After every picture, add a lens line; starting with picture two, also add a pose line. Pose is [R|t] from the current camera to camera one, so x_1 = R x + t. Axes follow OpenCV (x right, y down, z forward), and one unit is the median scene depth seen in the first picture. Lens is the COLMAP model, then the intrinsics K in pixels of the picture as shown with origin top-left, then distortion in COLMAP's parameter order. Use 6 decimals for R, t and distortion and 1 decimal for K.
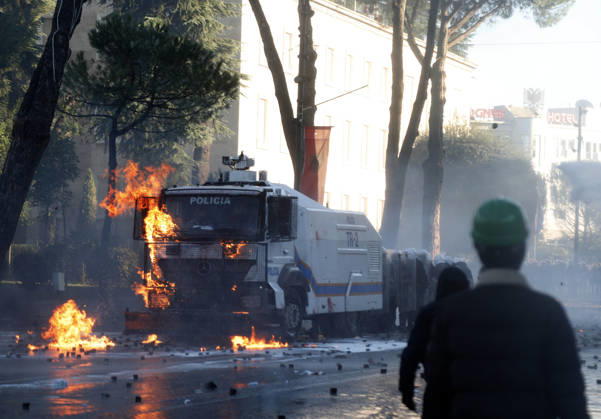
lens RADIAL K [[1750.5, 0, 275.9], [0, 1750.5, 208.7], [0, 0, 1]] dist [0.557308, 0.520994]
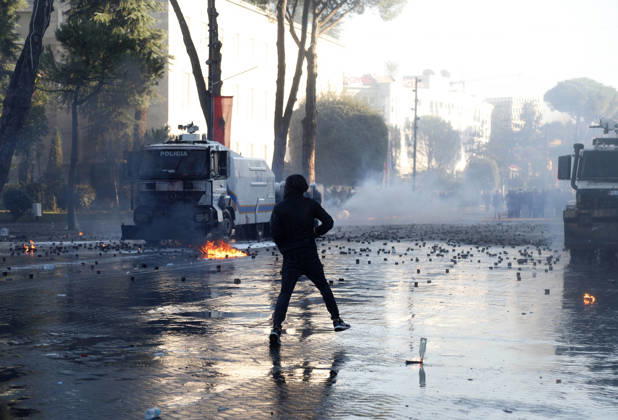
lens RADIAL K [[1424.5, 0, 297.9], [0, 1424.5, 211.4], [0, 0, 1]] dist [0.429163, -0.272579]
pose [[0.997878, -0.020110, 0.061920, 0.008973], [0.017547, 0.998978, 0.041661, -0.001314], [-0.062694, -0.040486, 0.997211, -0.119542]]
